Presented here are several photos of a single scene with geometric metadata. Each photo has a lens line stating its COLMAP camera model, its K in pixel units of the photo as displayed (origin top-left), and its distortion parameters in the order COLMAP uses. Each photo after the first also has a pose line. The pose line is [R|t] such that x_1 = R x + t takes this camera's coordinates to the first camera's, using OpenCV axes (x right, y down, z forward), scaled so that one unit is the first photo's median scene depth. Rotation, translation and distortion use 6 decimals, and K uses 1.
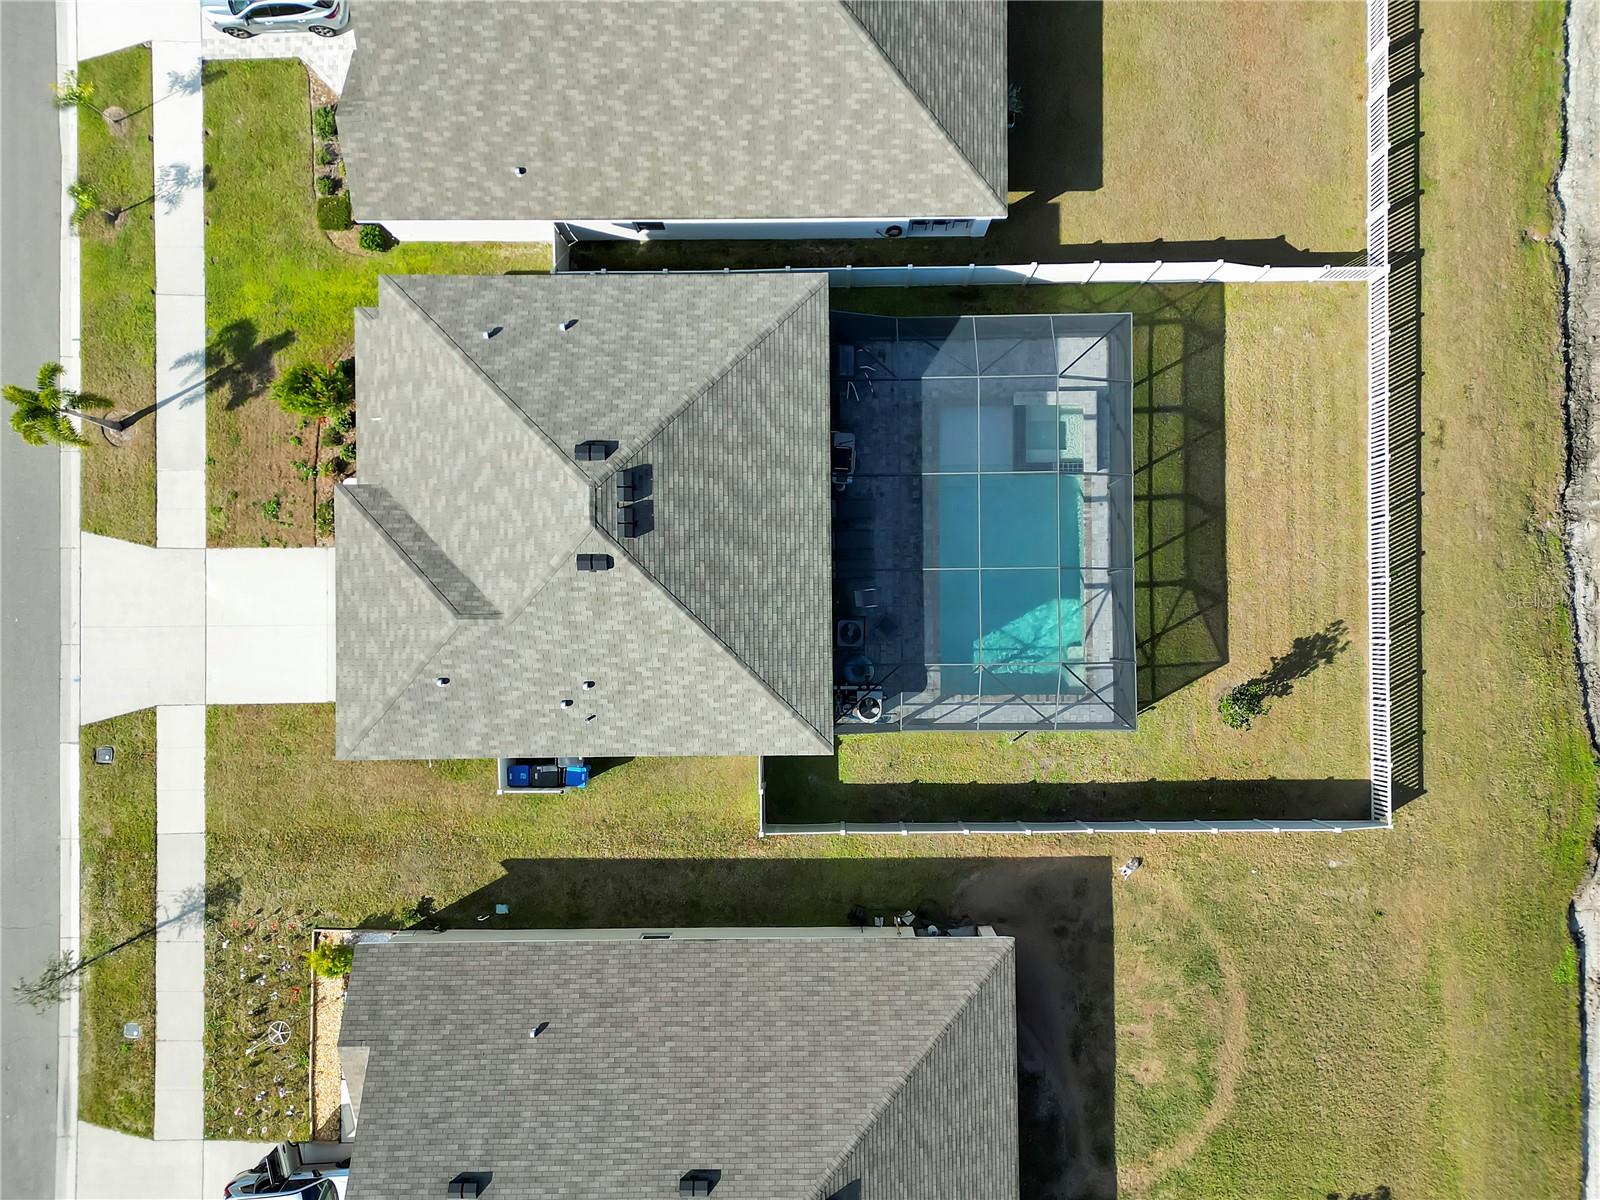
lens RADIAL K [[1121.7, 0, 804.4], [0, 1121.7, 599.9], [0, 0, 1]] dist [0.076993, -0.078007]
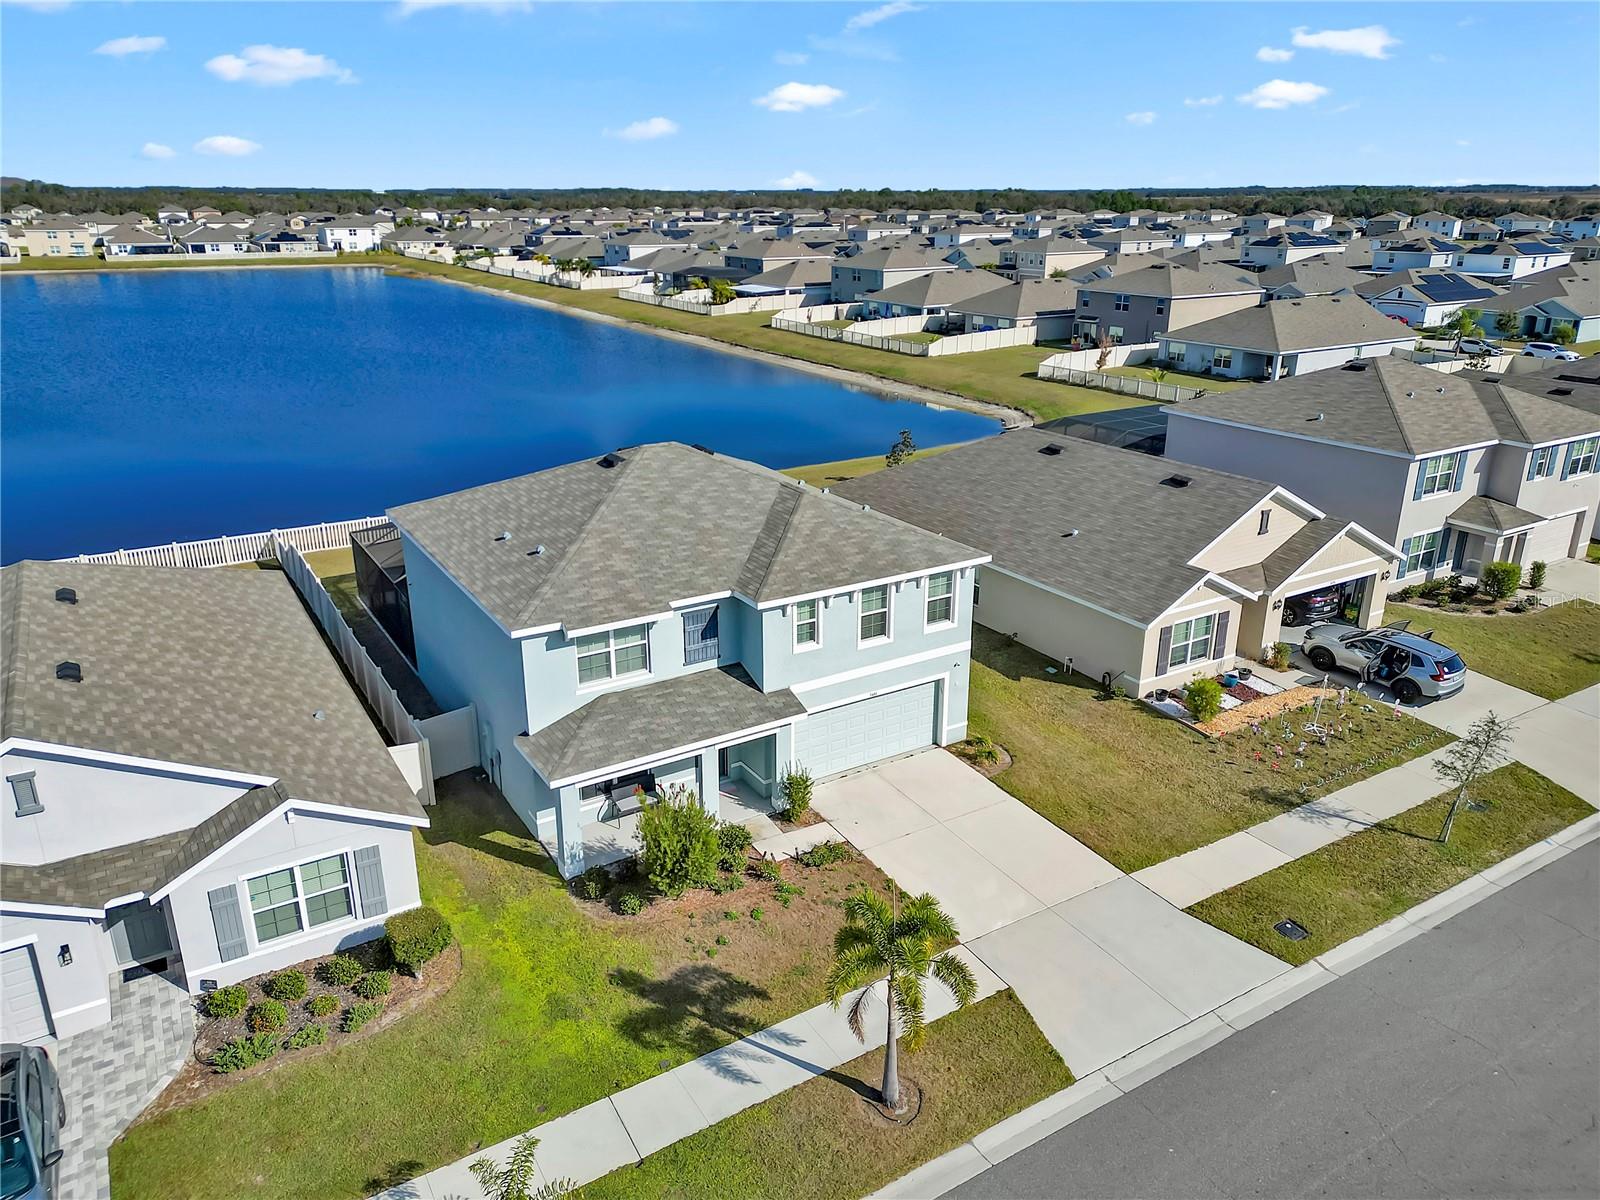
lens RADIAL K [[1121.7, 0, 804.4], [0, 1121.7, 599.9], [0, 0, 1]] dist [0.076993, -0.078007]
pose [[-0.517323, -0.283603, 0.807432, -0.968457], [0.855701, -0.157782, 0.492829, -0.427175], [-0.012369, 0.945872, 0.324304, 0.596271]]
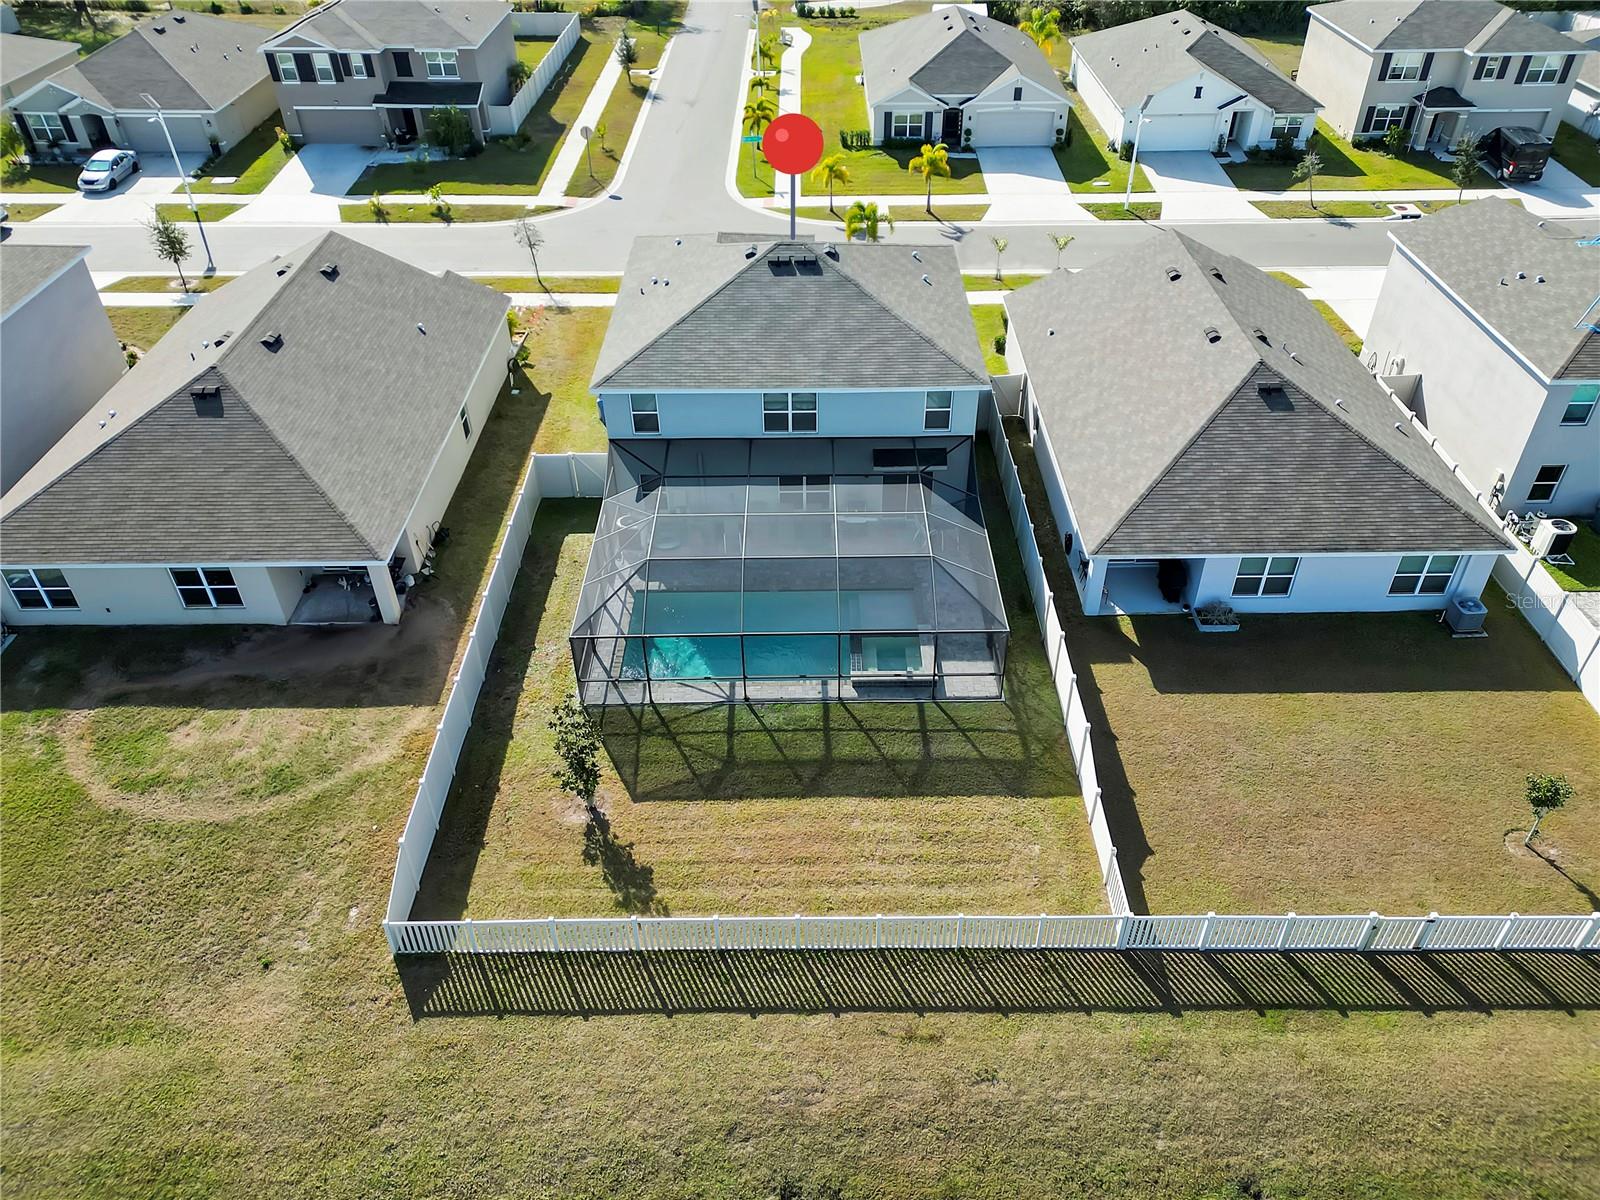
lens RADIAL K [[1144.7, 0, 852.3], [0, 1144.7, 600.1], [0, 0, 1]] dist [0.065119, -0.062036]
pose [[0.025035, 0.622723, -0.782042, 0.950563], [-0.999566, 0.027743, -0.009907, -0.103336], [0.015526, 0.781950, 0.623147, 0.348631]]
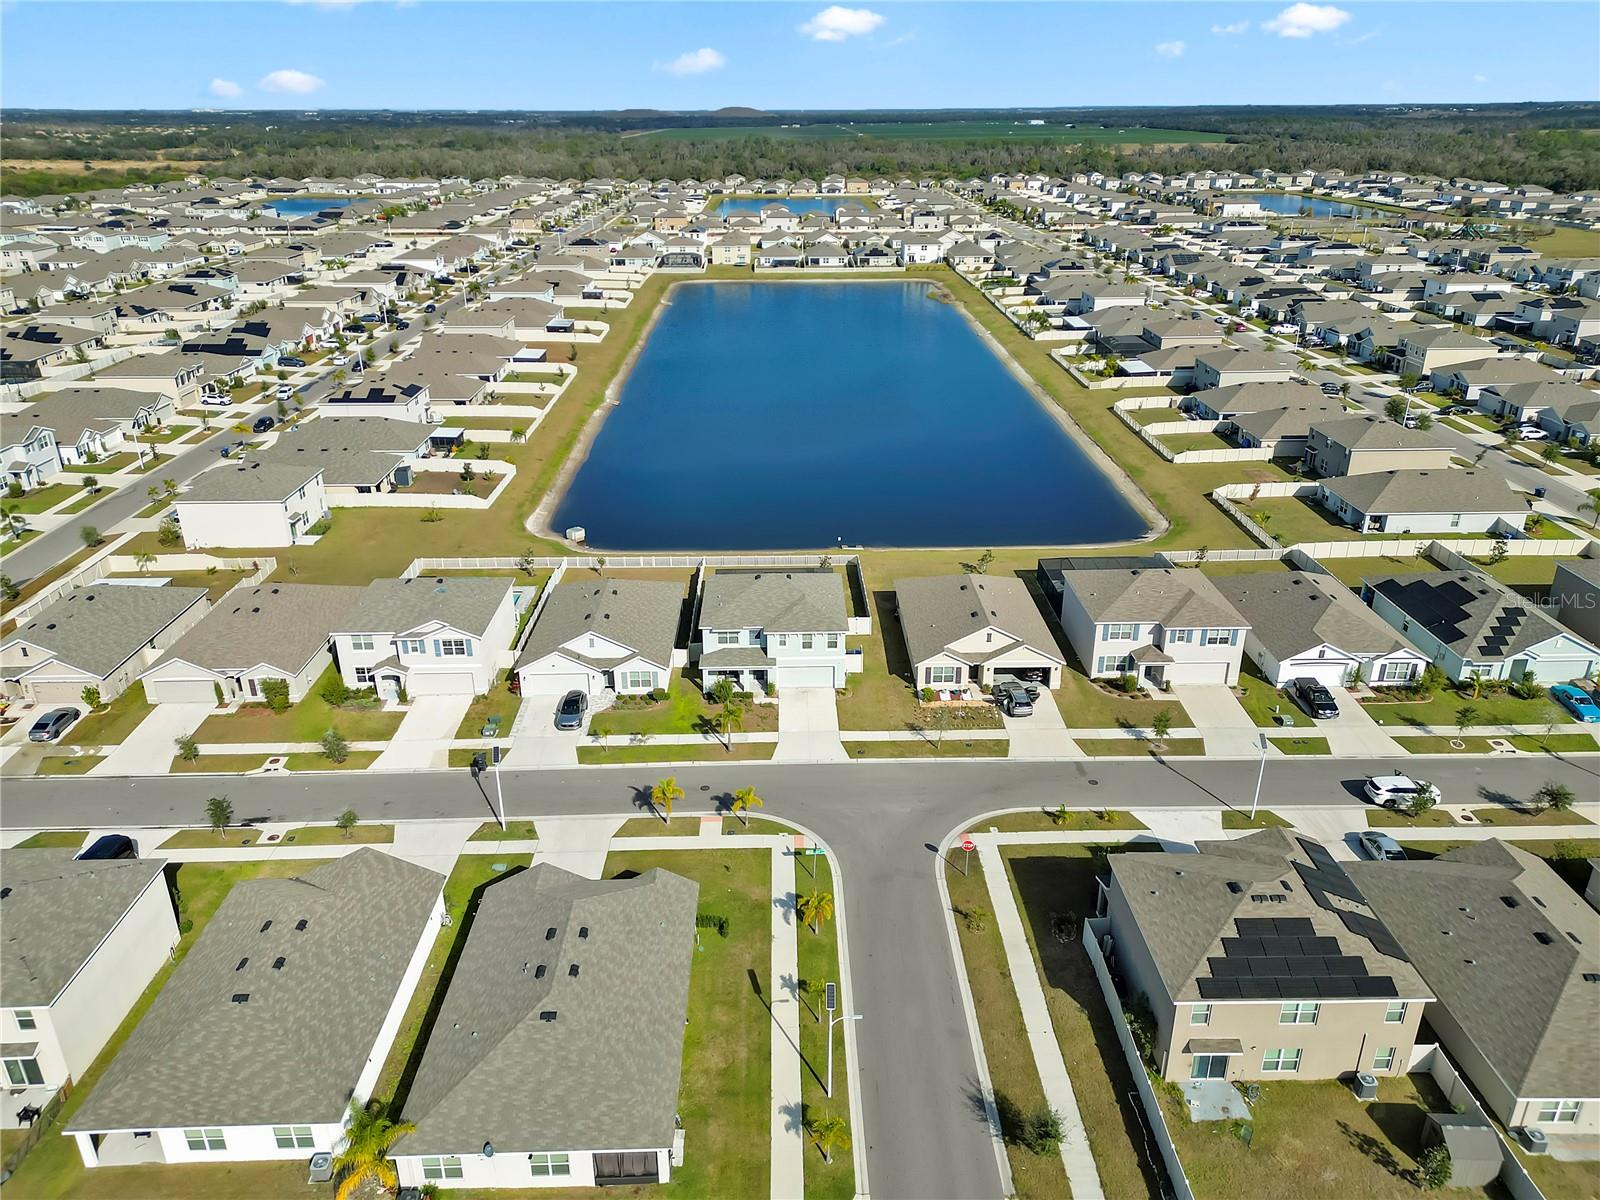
lens RADIAL K [[1121.7, 0, 804.4], [0, 1121.7, 599.9], [0, 0, 1]] dist [0.076993, -0.078007]
pose [[-0.014931, -0.390278, 0.920576, -2.774631], [0.999793, 0.006903, 0.019142, -0.038620], [-0.013826, 0.920671, 0.390094, -0.271341]]
